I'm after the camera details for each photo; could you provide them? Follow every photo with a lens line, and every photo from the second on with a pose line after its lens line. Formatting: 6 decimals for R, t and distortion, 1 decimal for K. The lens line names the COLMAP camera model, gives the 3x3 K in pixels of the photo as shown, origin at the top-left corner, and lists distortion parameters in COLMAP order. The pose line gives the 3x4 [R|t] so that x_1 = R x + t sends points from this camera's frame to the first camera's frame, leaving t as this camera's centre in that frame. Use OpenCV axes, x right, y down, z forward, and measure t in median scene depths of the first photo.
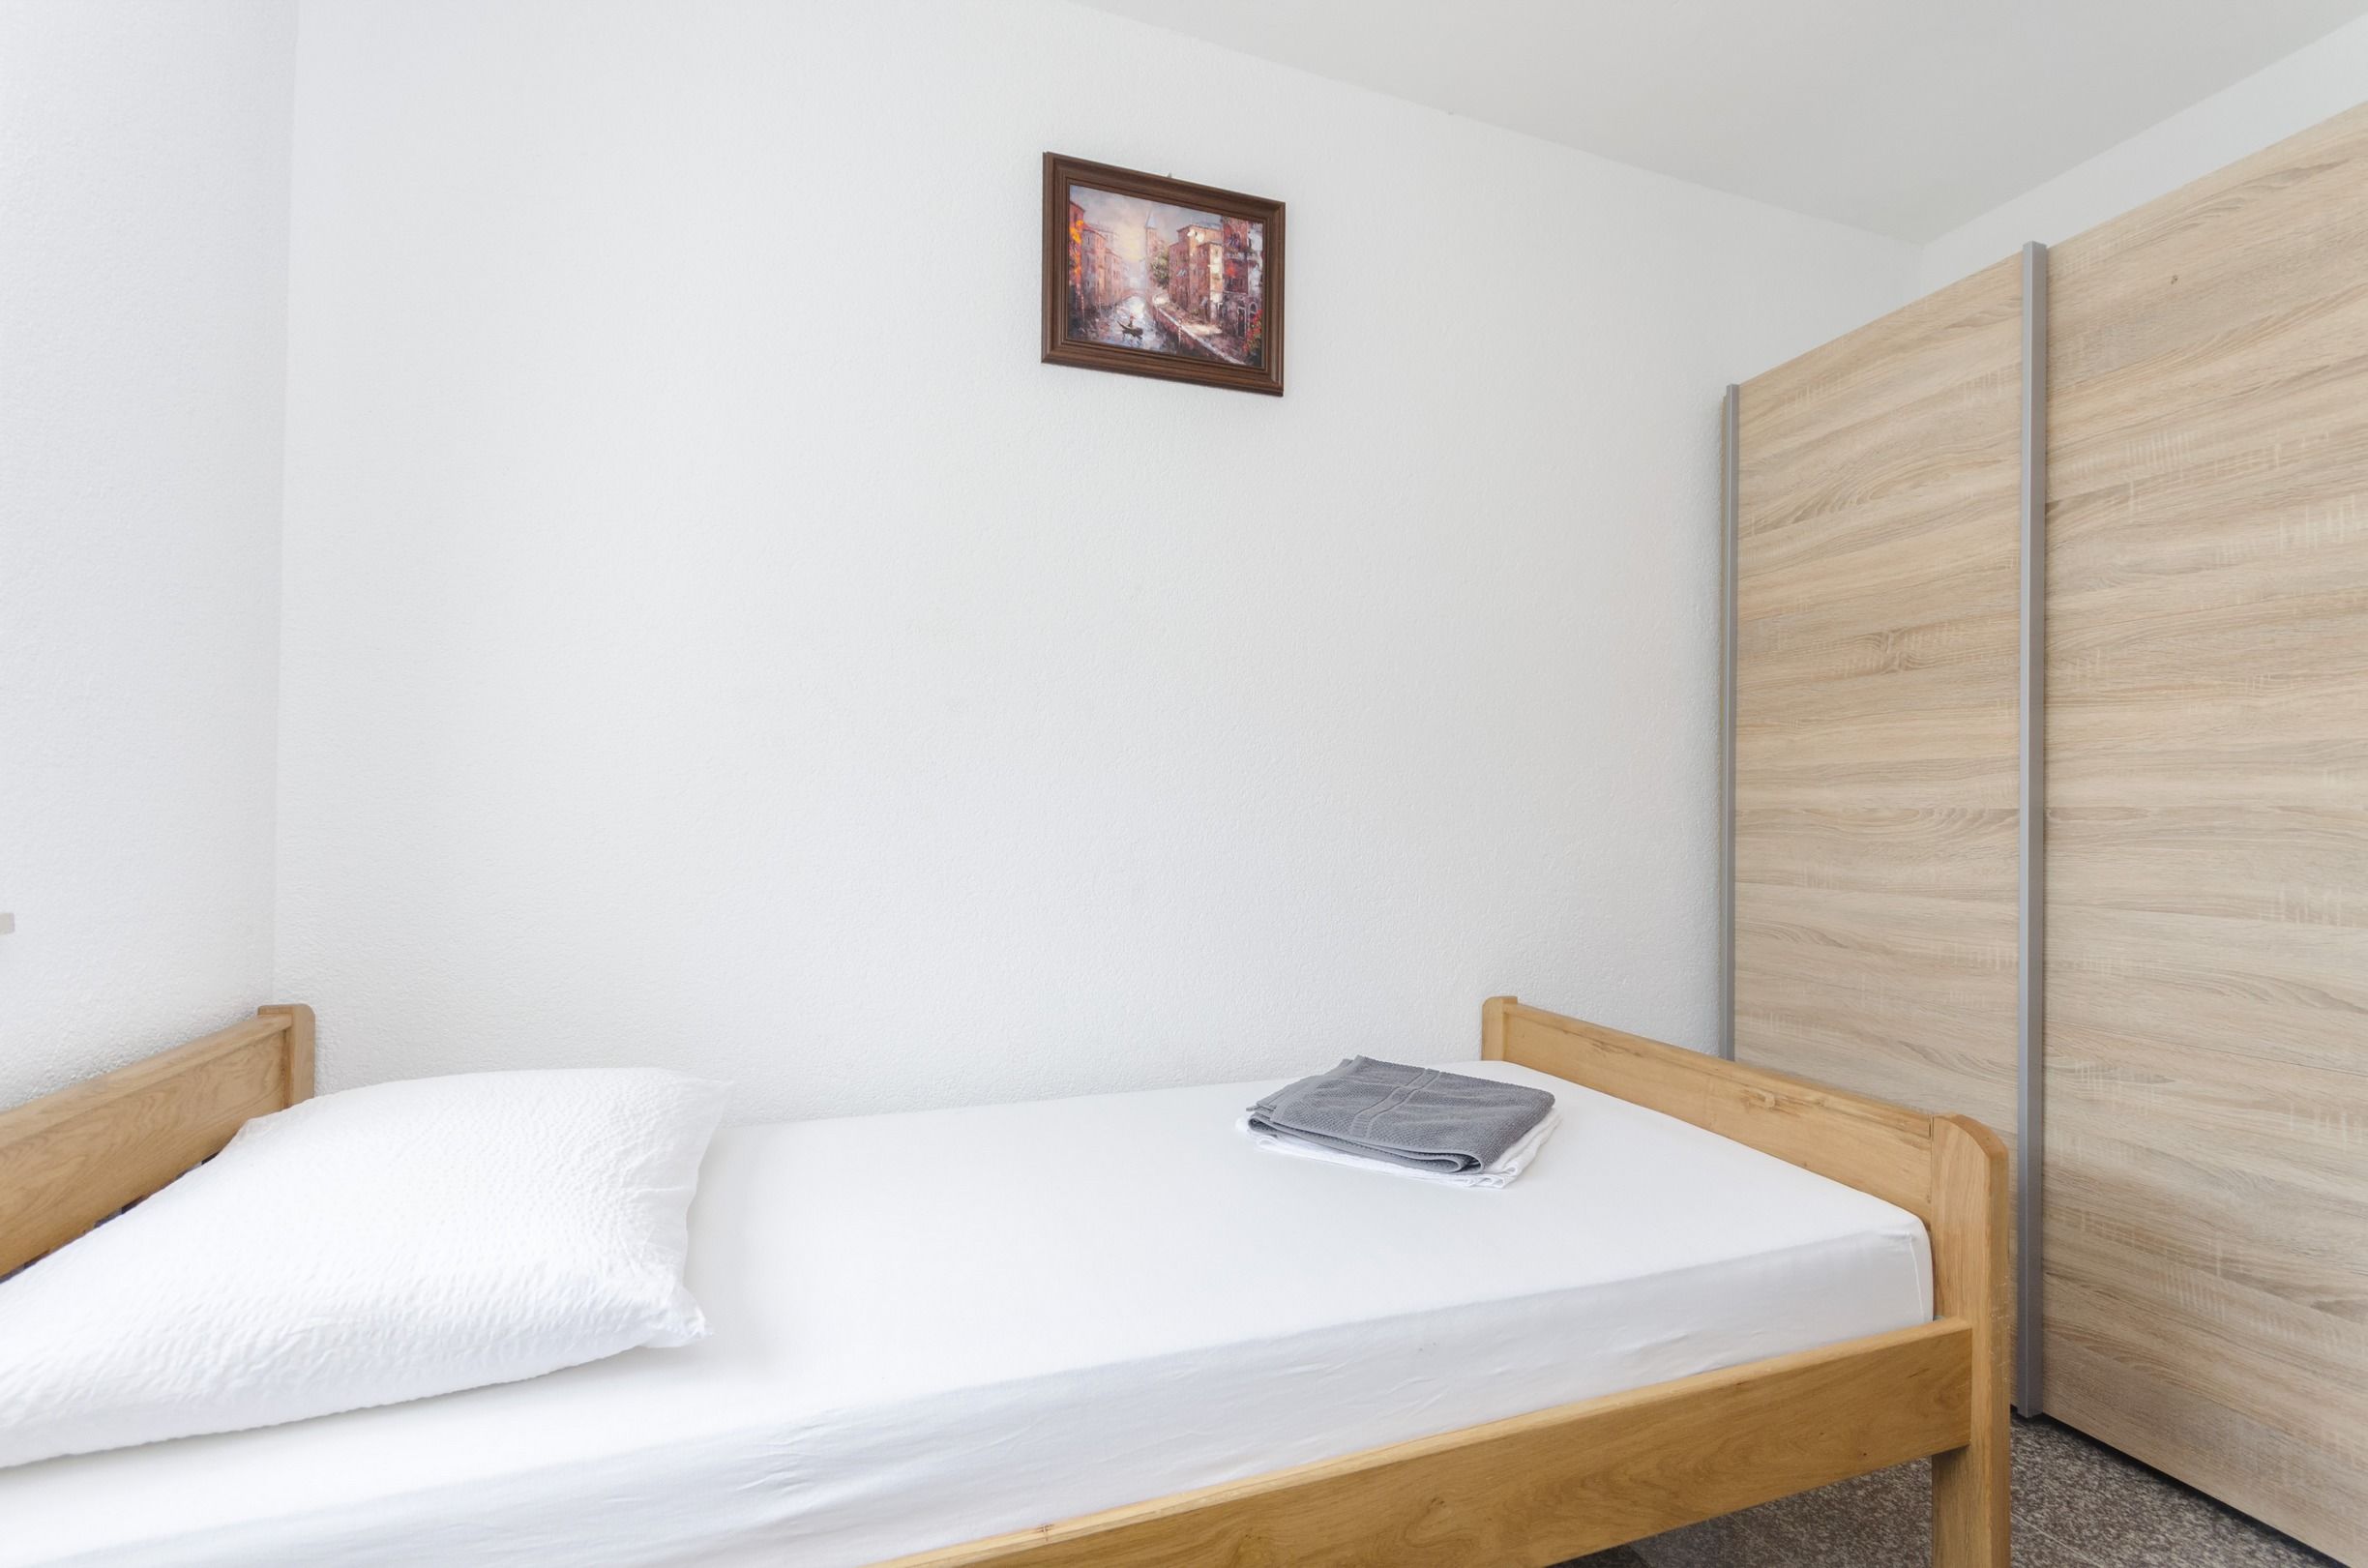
lens RADIAL K [[1023.6, 0, 1177.9], [0, 1023.6, 836.6], [0, 0, 1]] dist [0.001743, -0.001048]
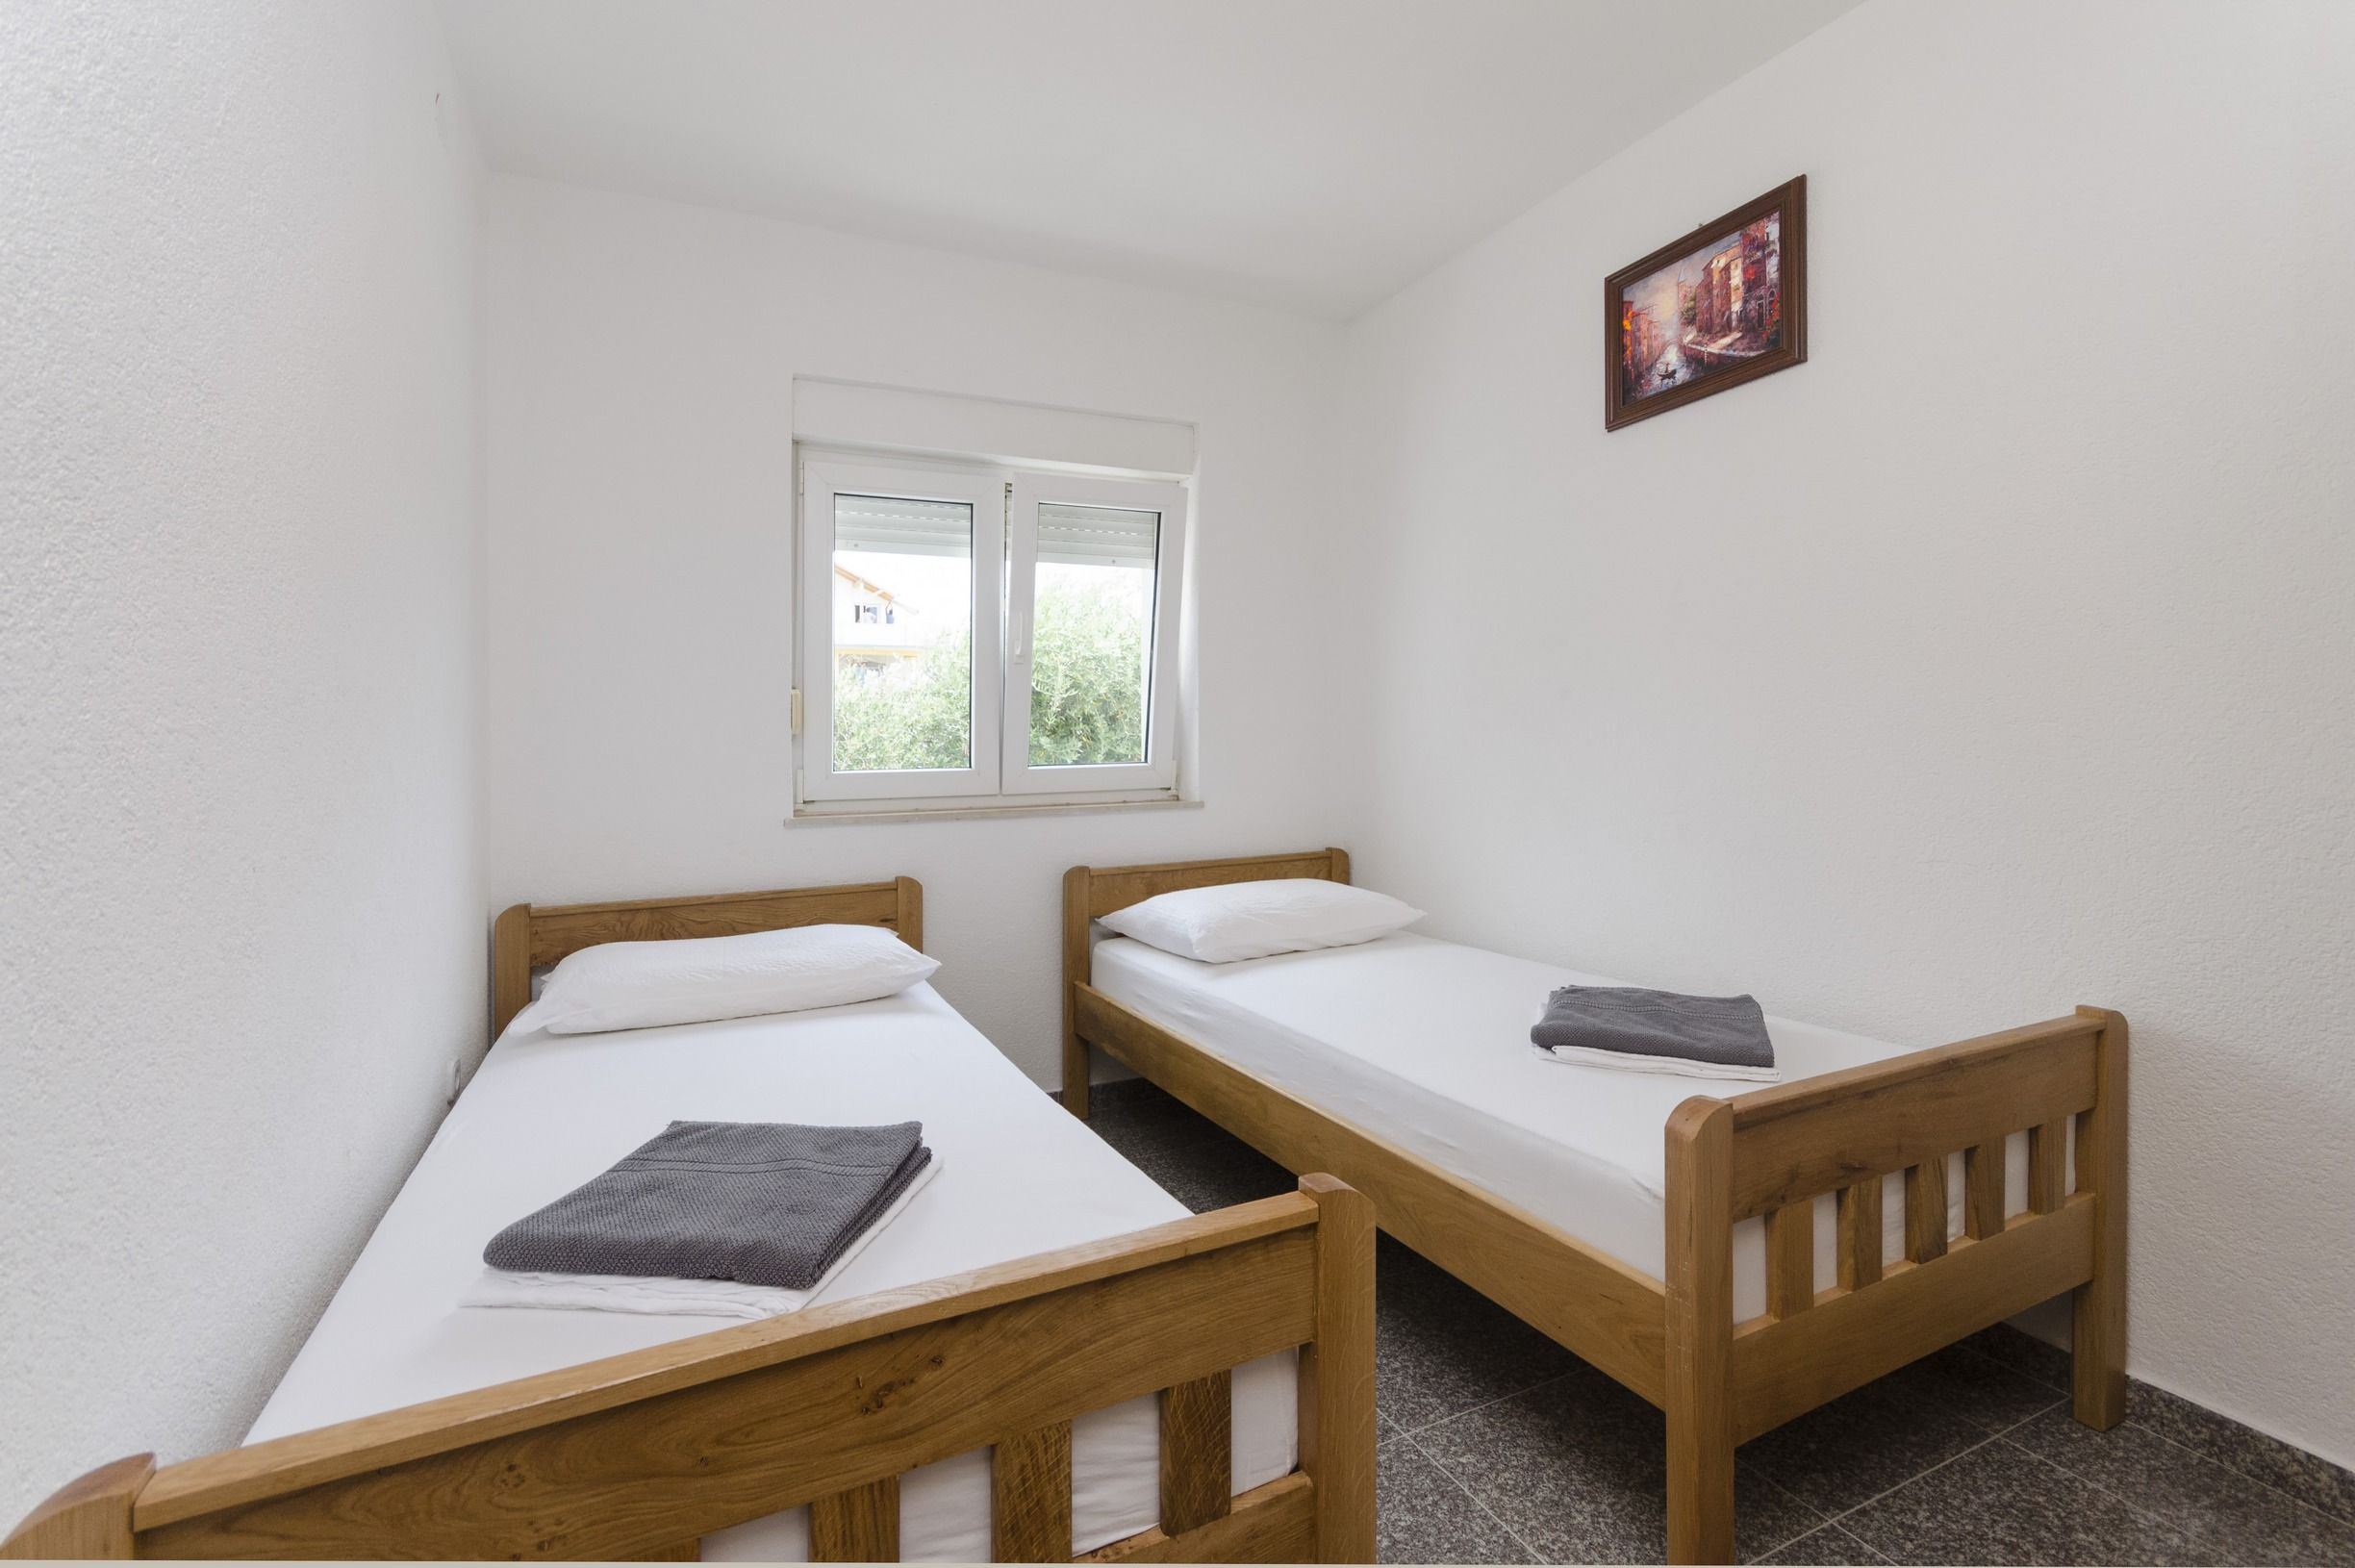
lens RADIAL K [[1018.0, 0, 1178.3], [0, 1018.0, 771.8], [0, 0, 1]] dist [0.001743, -0.001048]
pose [[0.135753, 0.008872, -0.990703, 1.078442], [-0.000456, 0.999960, 0.008892, -0.028049], [0.990743, -0.000755, 0.135752, 0.248529]]
